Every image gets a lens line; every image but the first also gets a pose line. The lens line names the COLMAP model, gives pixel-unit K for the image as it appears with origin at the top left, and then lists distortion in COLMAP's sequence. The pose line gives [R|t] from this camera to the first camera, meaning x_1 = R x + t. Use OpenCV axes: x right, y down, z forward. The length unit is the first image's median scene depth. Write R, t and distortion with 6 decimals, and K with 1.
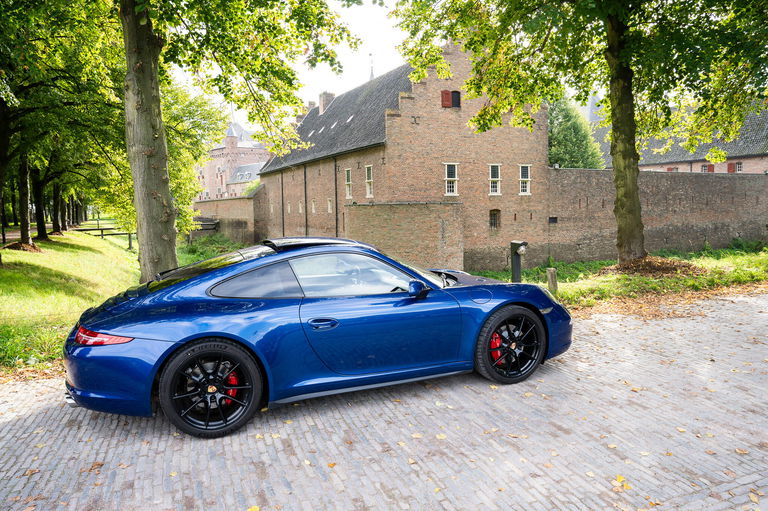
lens RADIAL K [[531.6, 0, 384.0], [0, 531.6, 255.5], [0, 0, 1]] dist [-0.170940, 0.124507]
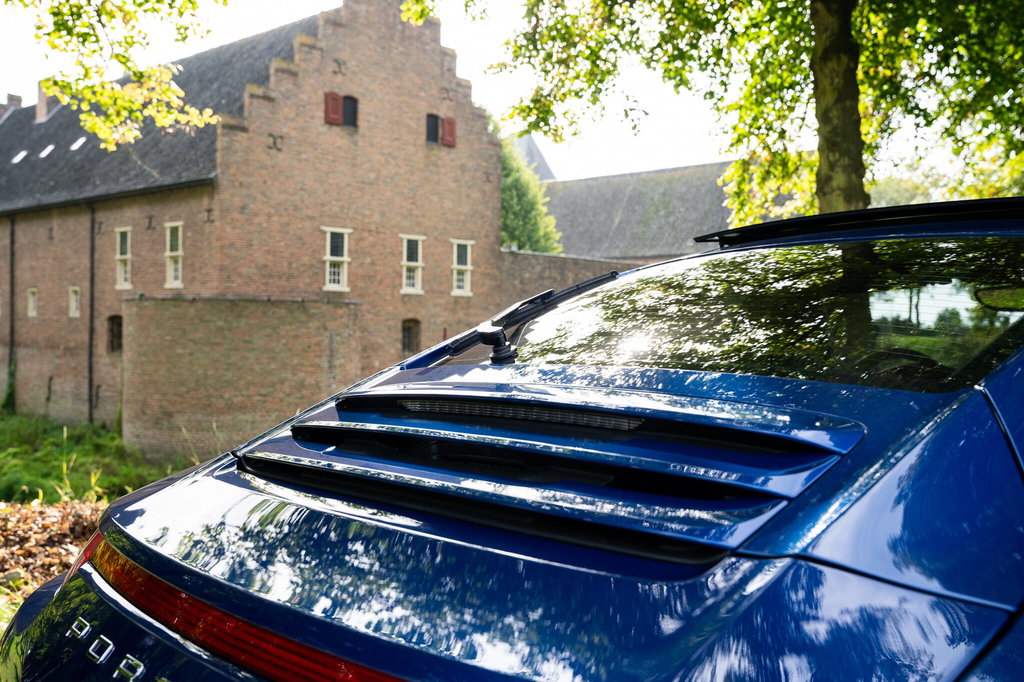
lens RADIAL K [[908.8, 0, 512.0], [0, 908.8, 341.0], [0, 0, 1]] dist [-0.108452, 0.172245]
pose [[0.914532, 0.024883, 0.403748, -0.192982], [0.006533, 0.997068, -0.076247, 0.021582], [-0.404462, 0.072368, 0.911687, 0.251798]]
